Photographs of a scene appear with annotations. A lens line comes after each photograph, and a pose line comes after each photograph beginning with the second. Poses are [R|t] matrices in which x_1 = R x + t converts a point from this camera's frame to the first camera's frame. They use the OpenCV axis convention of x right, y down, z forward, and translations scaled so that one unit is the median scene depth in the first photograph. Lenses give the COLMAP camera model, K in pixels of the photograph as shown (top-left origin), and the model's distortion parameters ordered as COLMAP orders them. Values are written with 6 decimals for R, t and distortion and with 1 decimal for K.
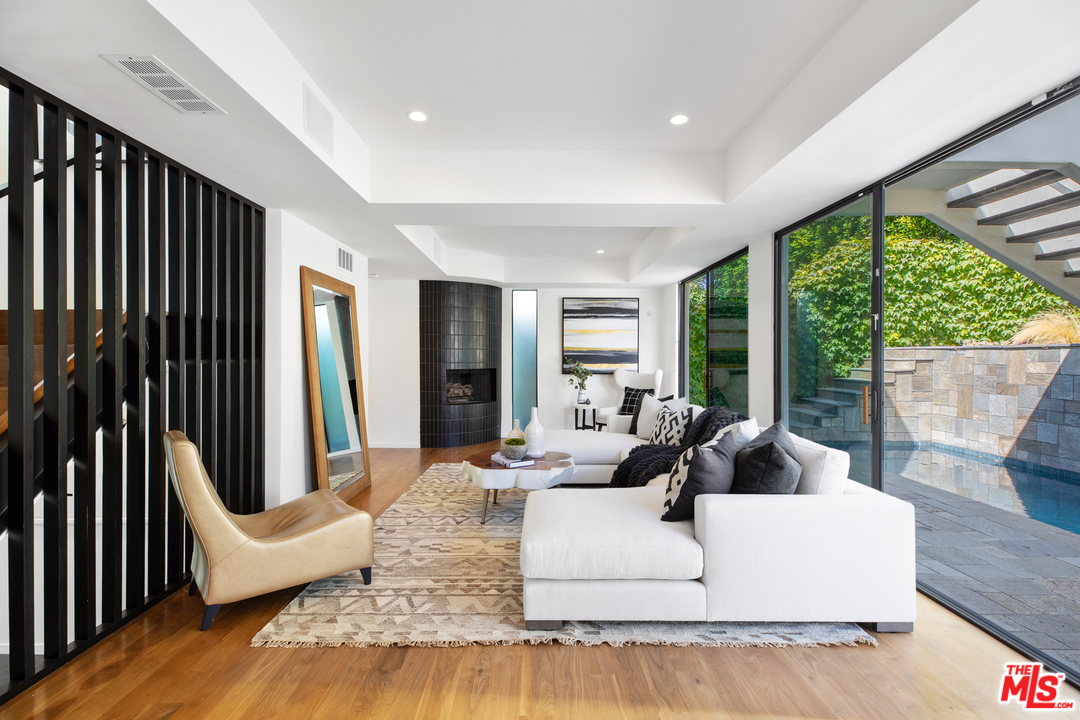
lens RADIAL K [[486.6, 0, 543.3], [0, 486.6, 352.7], [0, 0, 1]] dist [0.014569, -0.000091]
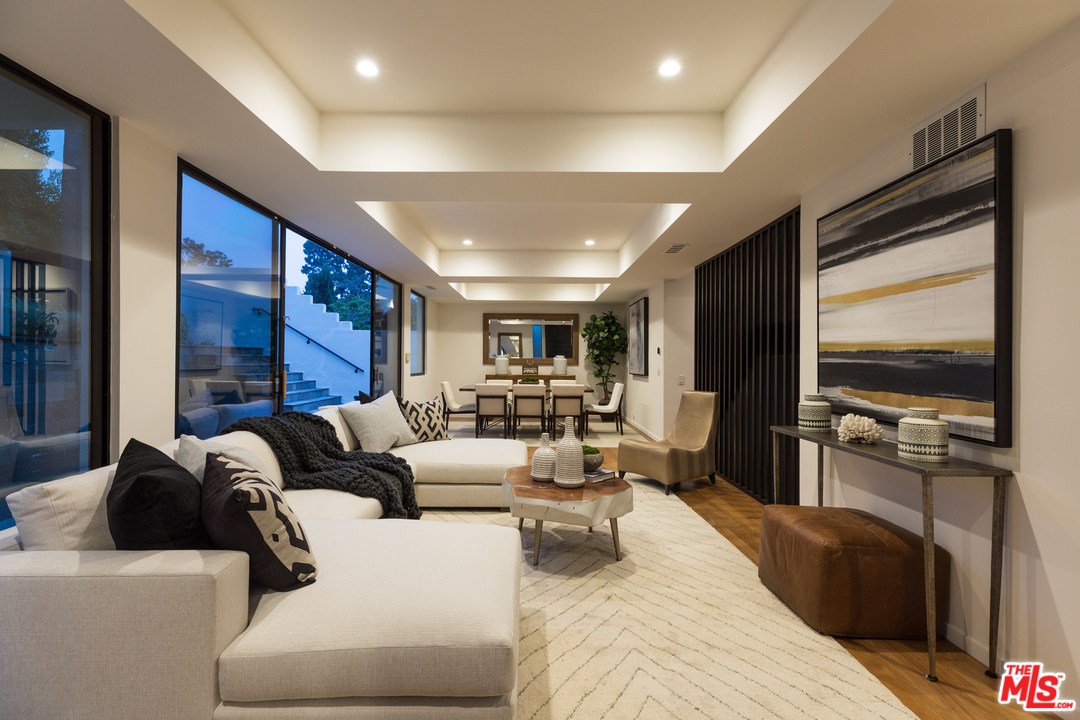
lens RADIAL K [[486.6, 0, 543.3], [0, 486.6, 352.7], [0, 0, 1]] dist [0.014569, -0.000091]
pose [[0.002520, -0.006619, -0.999975, 0.440712], [-0.004556, 0.999968, -0.006631, -0.000090], [0.999986, 0.004573, 0.002490, 0.774604]]
